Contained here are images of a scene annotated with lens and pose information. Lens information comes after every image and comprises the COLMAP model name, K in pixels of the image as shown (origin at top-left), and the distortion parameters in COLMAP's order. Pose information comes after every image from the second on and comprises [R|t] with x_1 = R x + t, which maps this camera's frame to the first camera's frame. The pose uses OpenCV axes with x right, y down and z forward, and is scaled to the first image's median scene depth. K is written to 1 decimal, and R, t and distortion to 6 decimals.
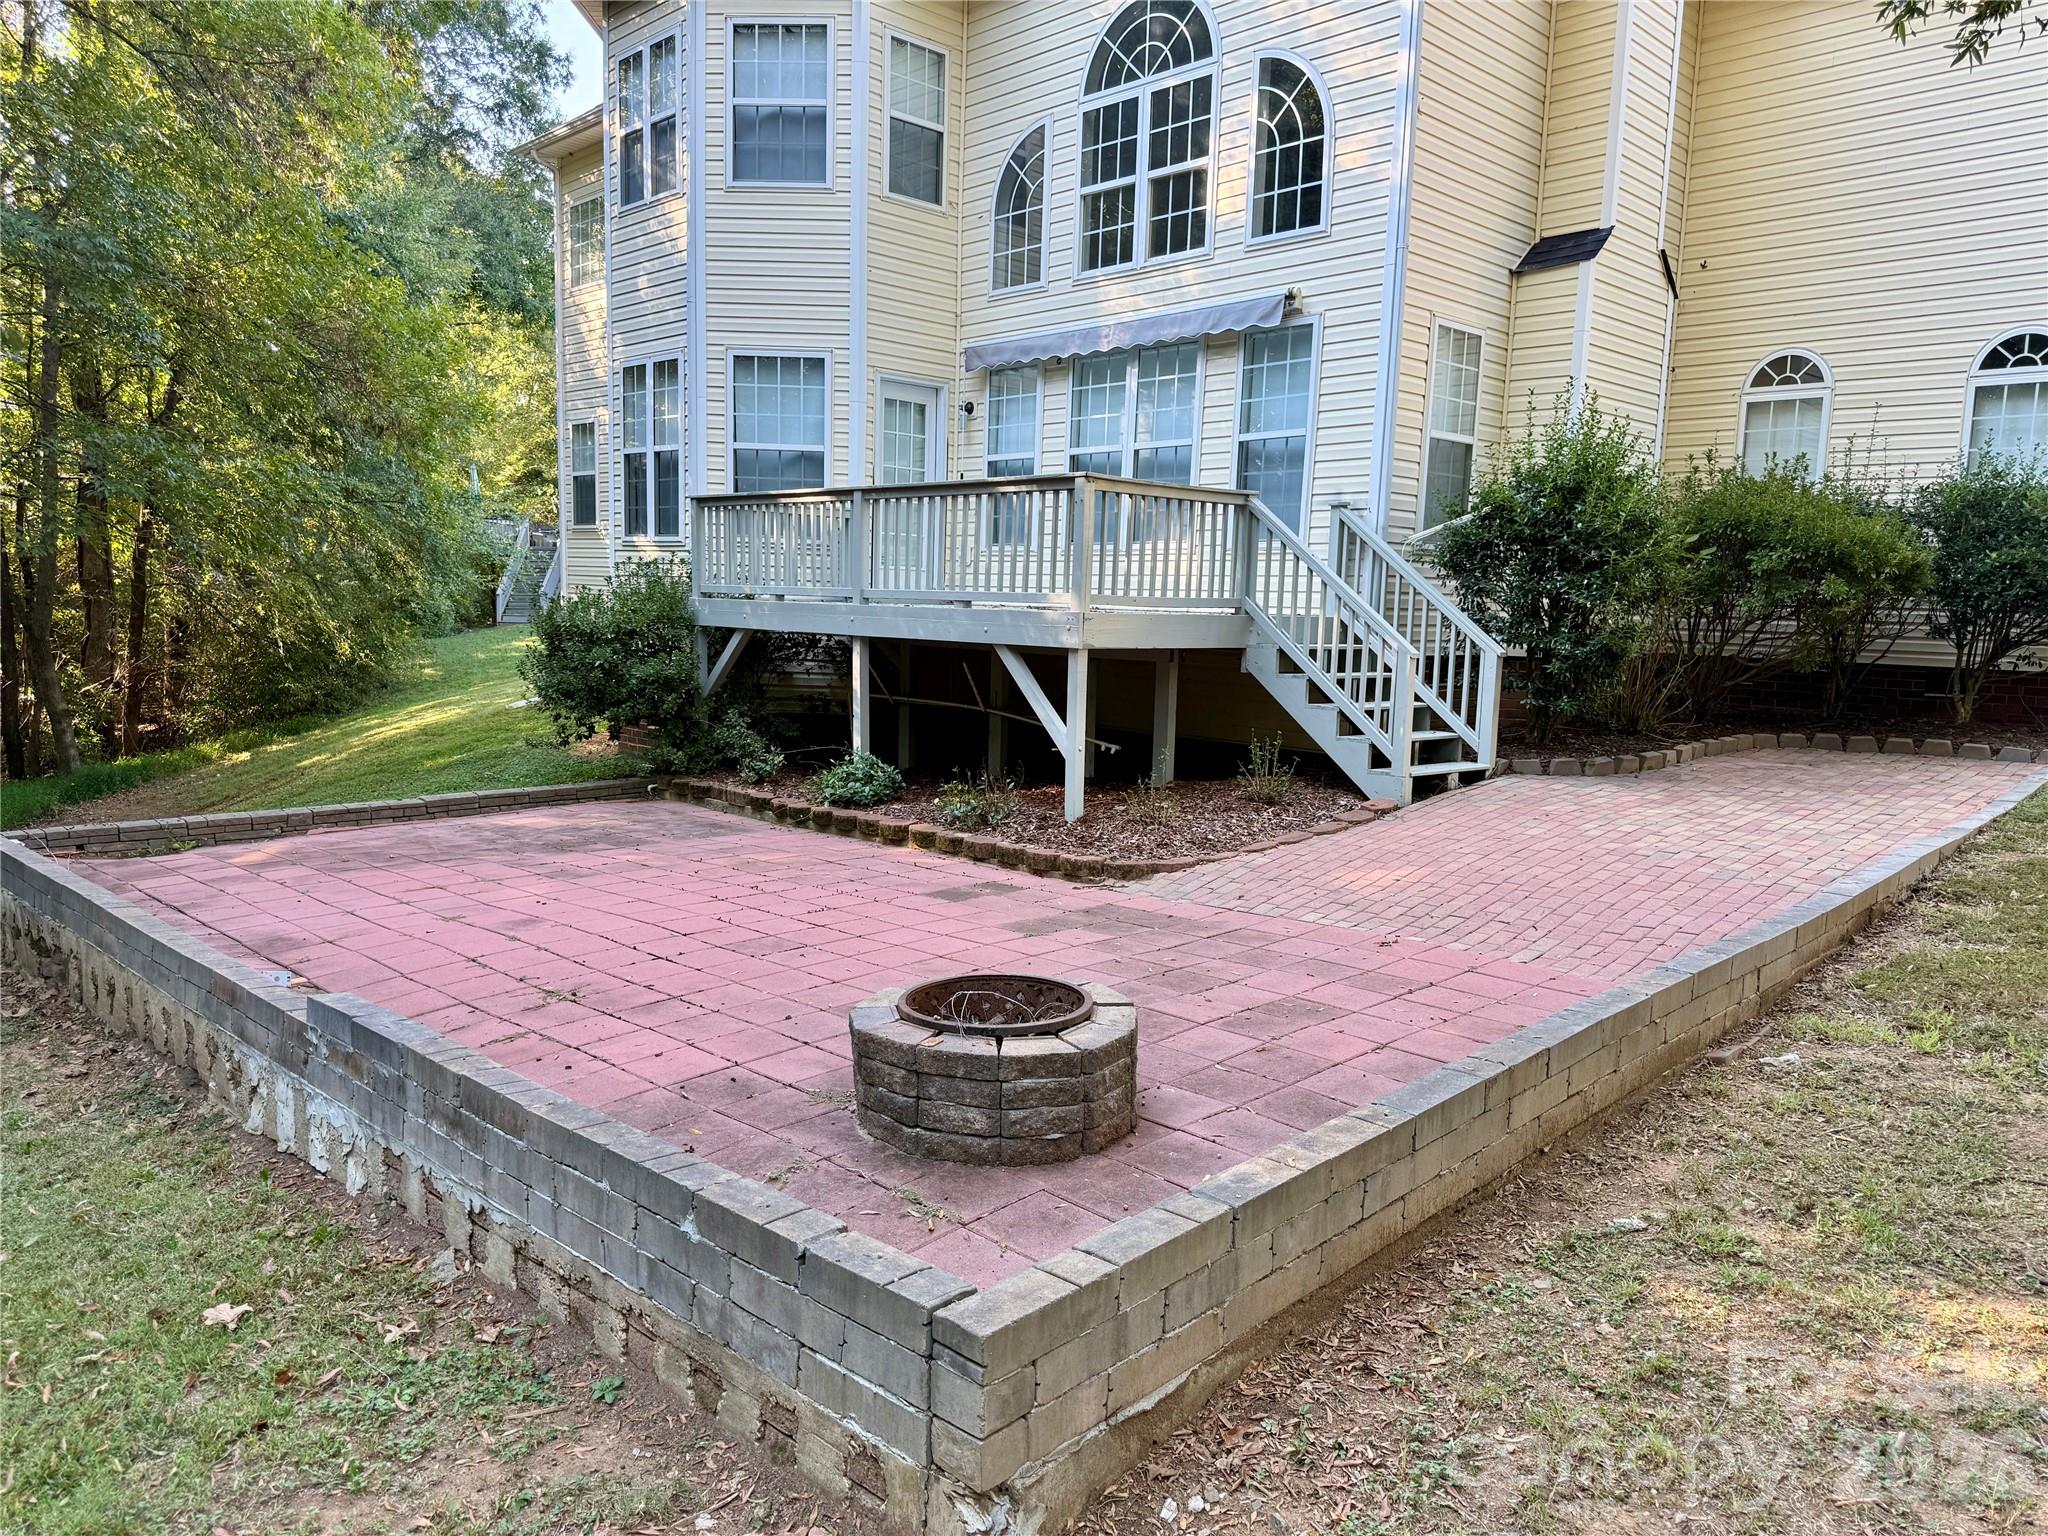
lens RADIAL K [[1460.2, 0, 1061.9], [0, 1460.2, 781.5], [0, 0, 1]] dist [0.017660, -0.007521]
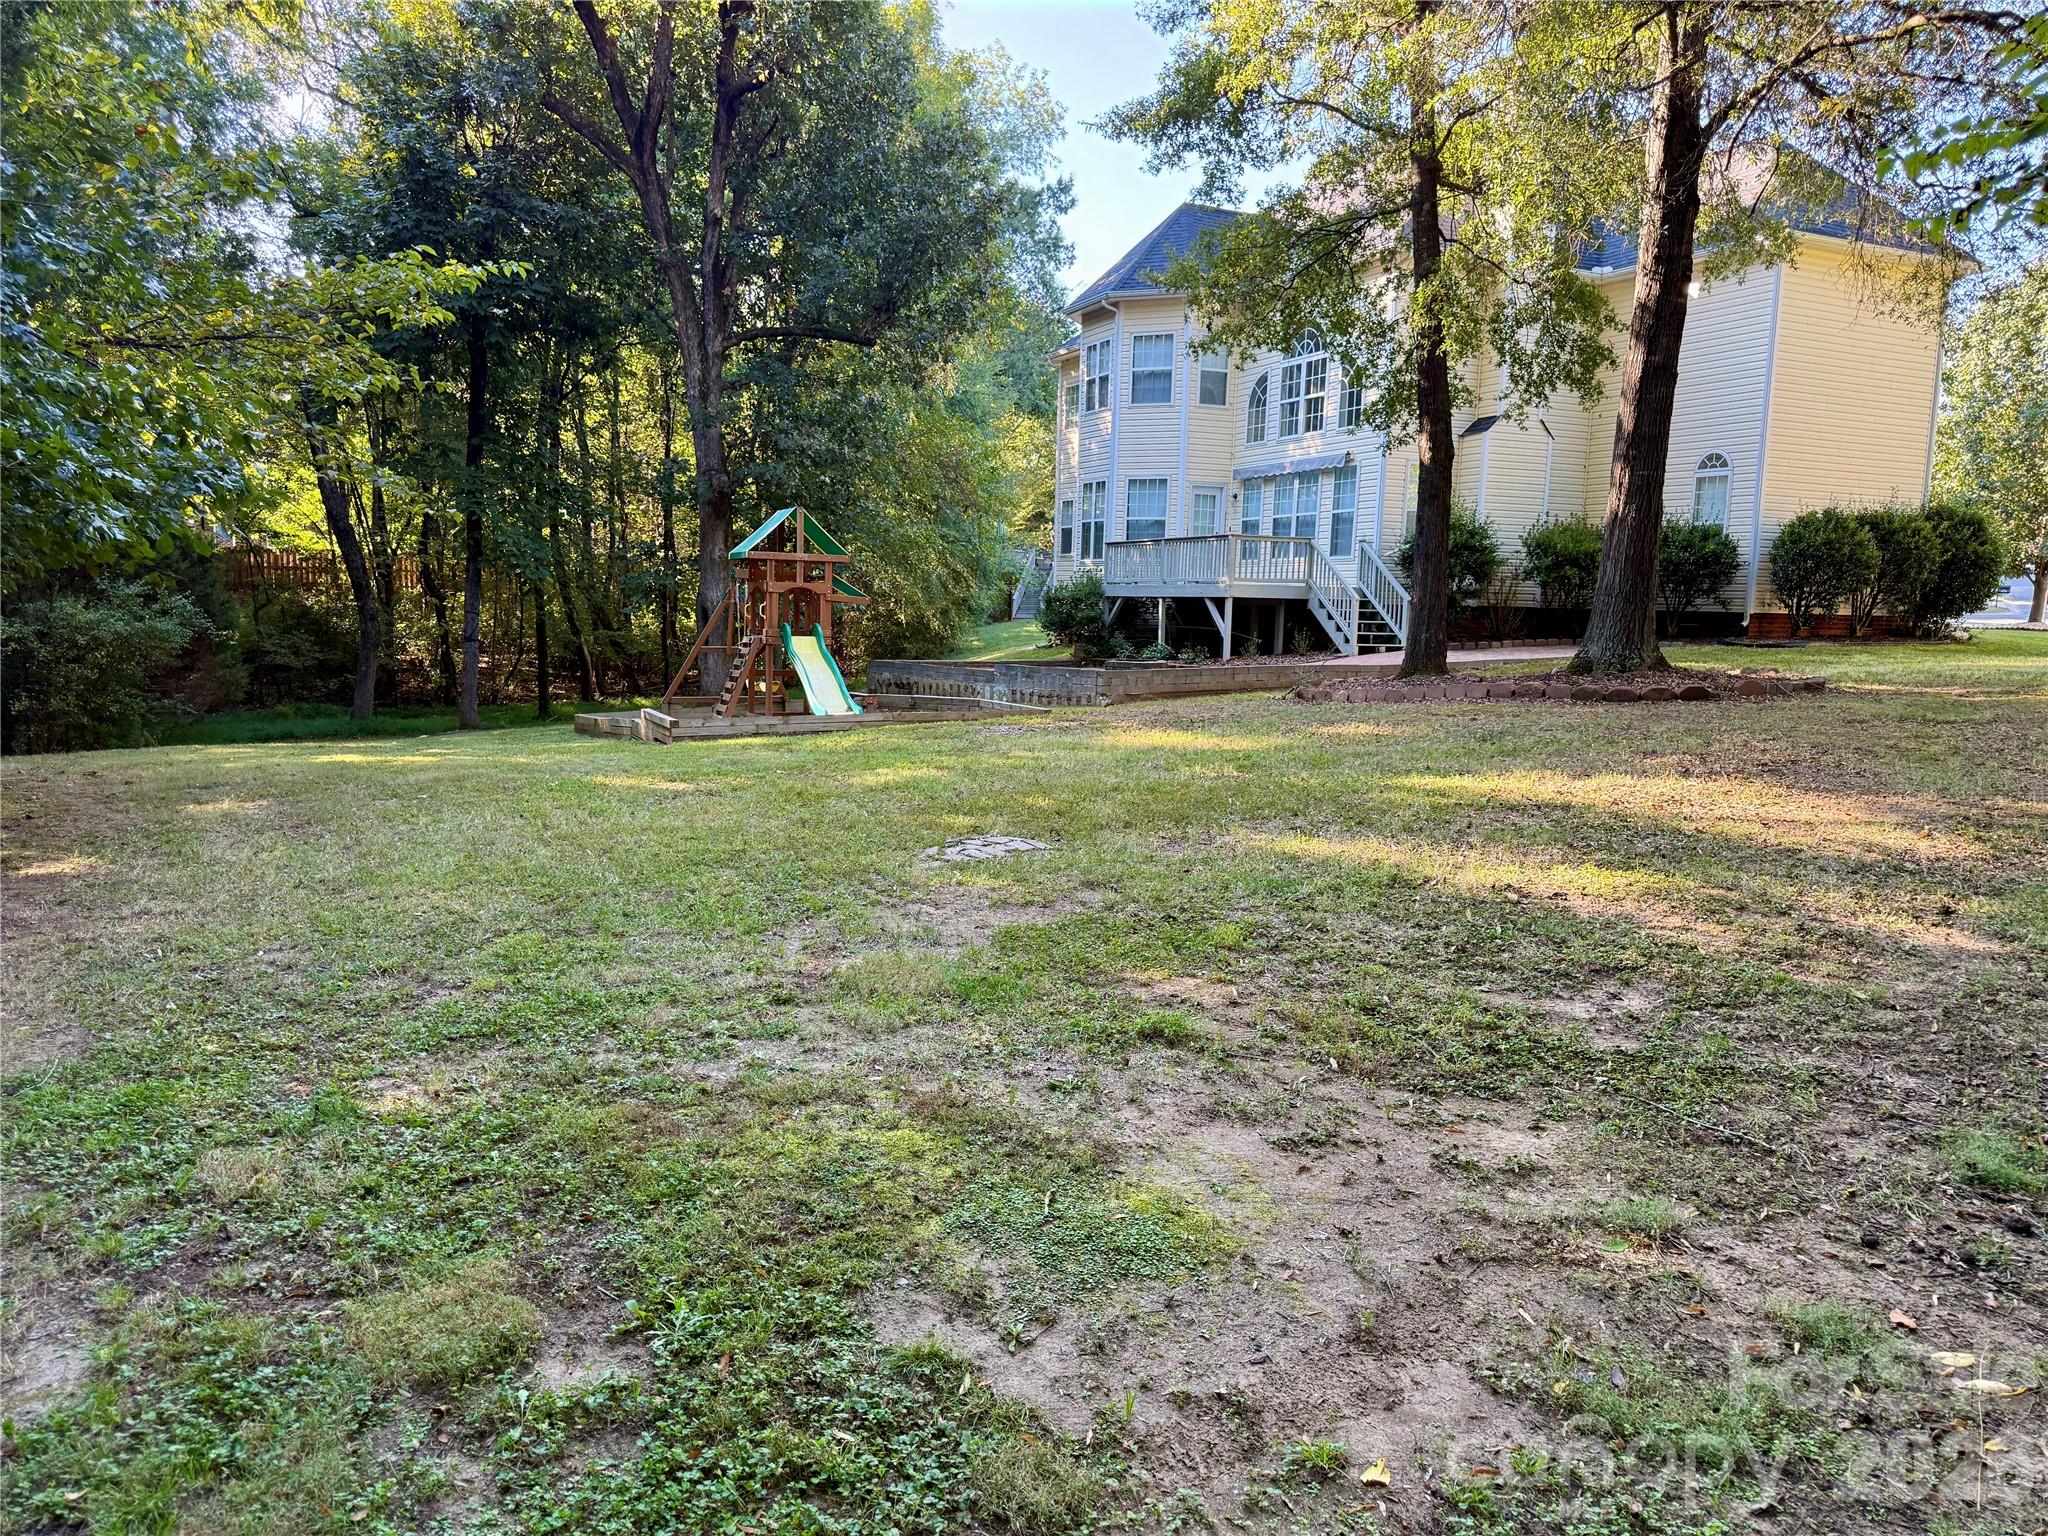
lens RADIAL K [[1460.2, 0, 1023.4], [0, 1460.2, 770.1], [0, 0, 1]] dist [0.017660, -0.007521]
pose [[0.940510, 0.034221, -0.338038, 0.427734], [-0.042078, 0.998987, -0.015942, 0.214993], [0.337150, 0.029217, 0.940998, -1.243969]]
